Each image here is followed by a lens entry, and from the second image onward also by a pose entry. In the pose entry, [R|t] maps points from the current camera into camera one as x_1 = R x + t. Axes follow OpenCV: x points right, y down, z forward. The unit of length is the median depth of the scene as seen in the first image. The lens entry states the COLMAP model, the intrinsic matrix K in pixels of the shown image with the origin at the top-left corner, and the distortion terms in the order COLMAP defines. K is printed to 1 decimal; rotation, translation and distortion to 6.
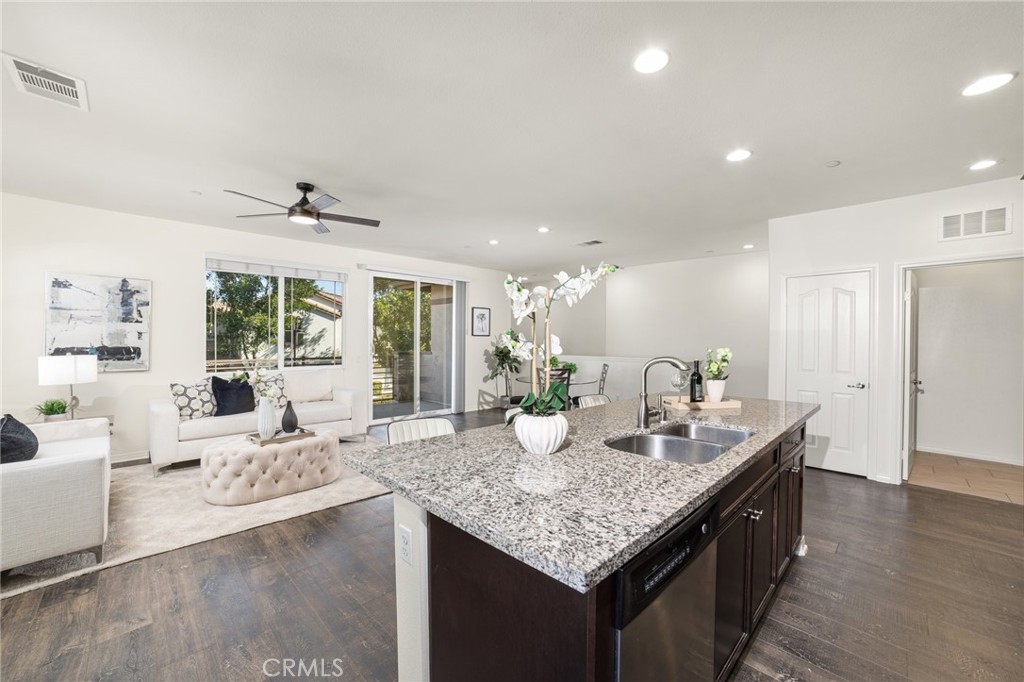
lens RADIAL K [[403.1, 0, 512.0], [0, 403.1, 341.0], [0, 0, 1]] dist [-0.070330, 0.027898]
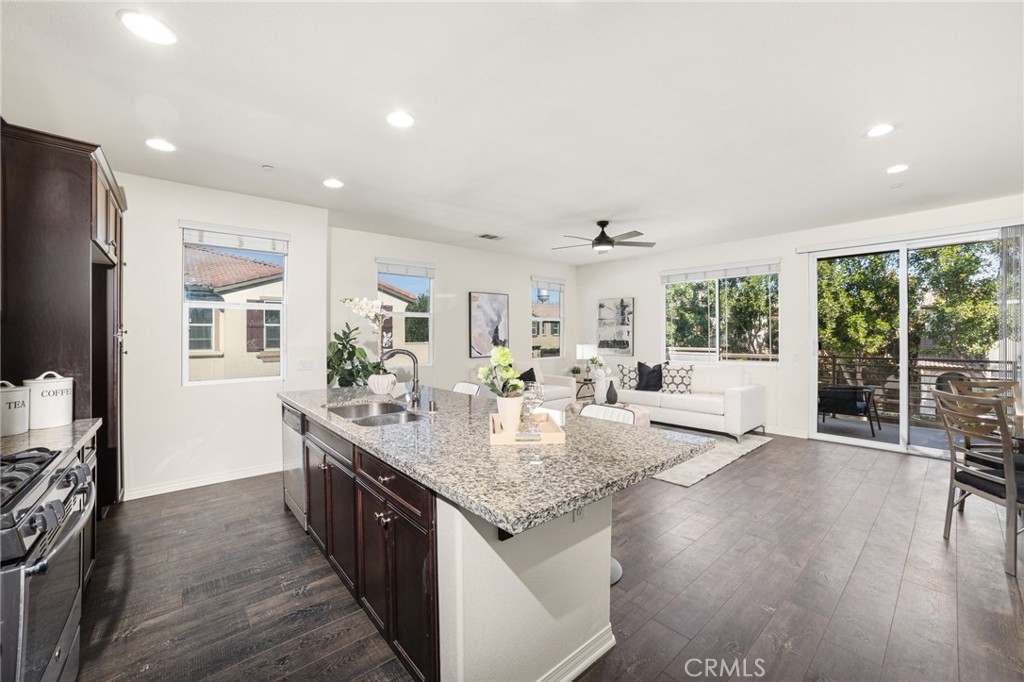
lens RADIAL K [[420.6, 0, 531.0], [0, 420.6, 327.5], [0, 0, 1]] dist [-0.000146, 0.000072]
pose [[-0.024681, -0.024607, -0.999392, 0.781967], [-0.001498, 0.999697, -0.024578, 0.004833], [0.999694, 0.000890, -0.024710, 0.659760]]
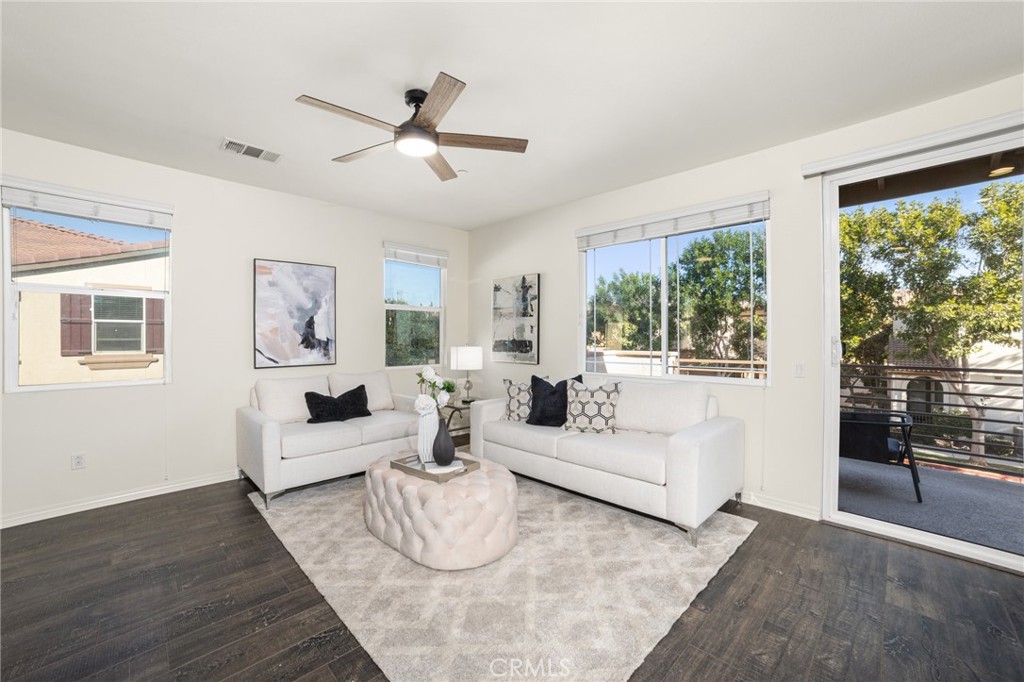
lens RADIAL K [[411.1, 0, 508.1], [0, 411.1, 332.7], [0, 0, 1]] dist [-0.063292, 0.030406]
pose [[-0.016897, -0.018959, -0.999677, 0.123178], [-0.002426, 0.999818, -0.018920, 0.016076], [0.999854, 0.002105, -0.016940, 0.977567]]
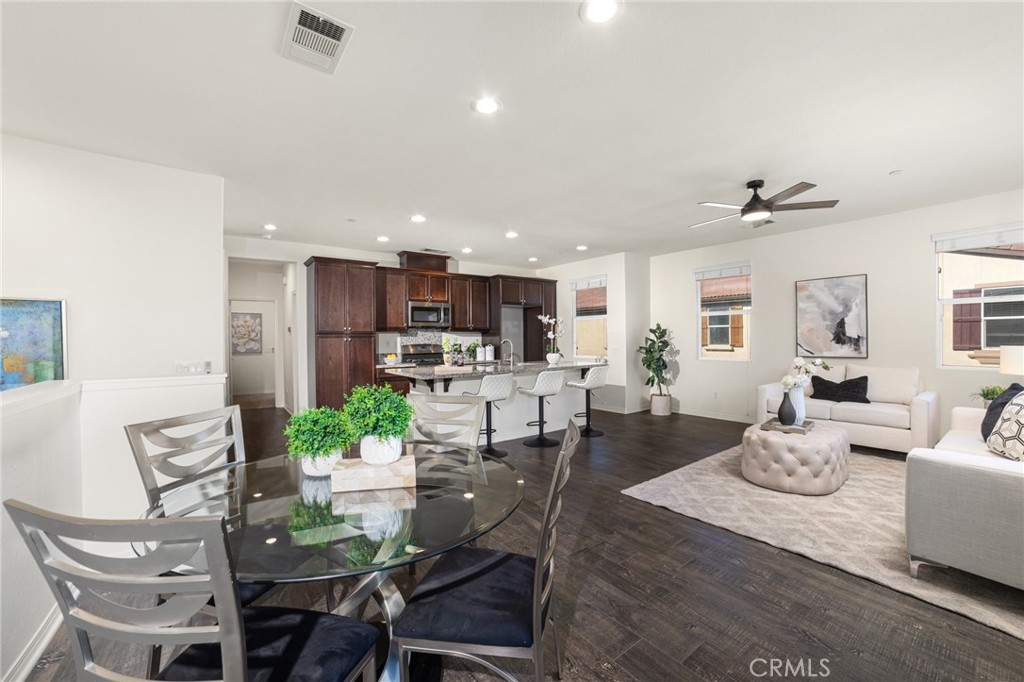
lens RADIAL K [[403.1, 0, 512.0], [0, 403.1, 341.0], [0, 0, 1]] dist [-0.070330, 0.027898]
pose [[-0.987711, 0.001852, 0.156278, -0.047720], [0.003861, 0.999914, 0.012553, 0.008813], [-0.156242, 0.013002, -0.987633, 1.793732]]
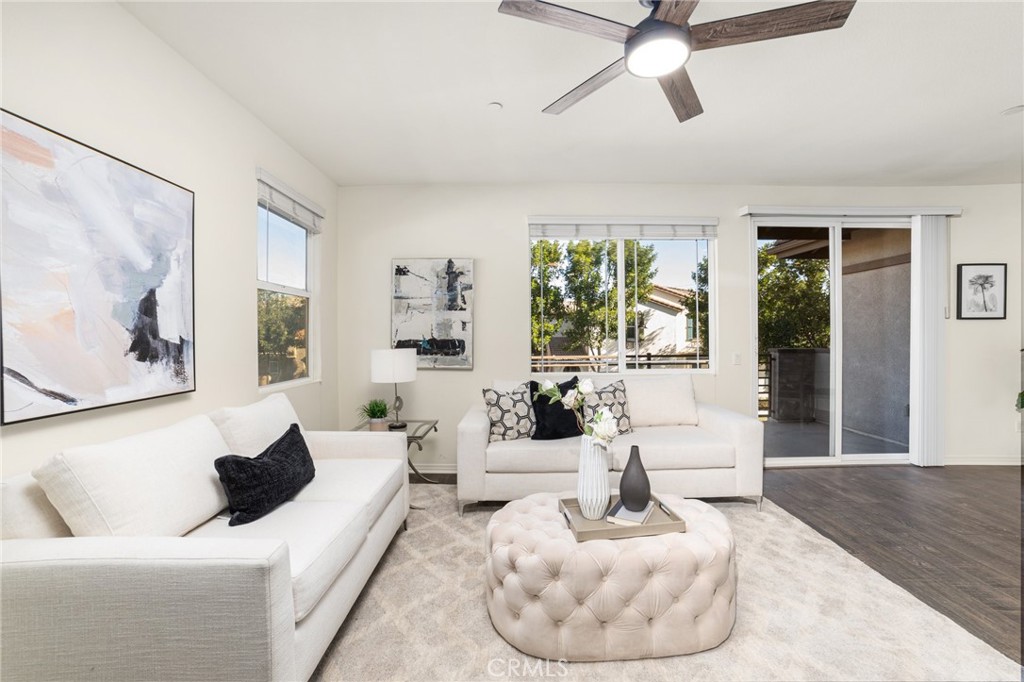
lens RADIAL K [[411.1, 0, 508.1], [0, 411.1, 332.7], [0, 0, 1]] dist [-0.063292, 0.030406]
pose [[0.694228, -0.015991, -0.719577, -0.269169], [0.006957, 0.999856, -0.015508, 0.015489], [0.719721, 0.005761, 0.694239, 0.467024]]
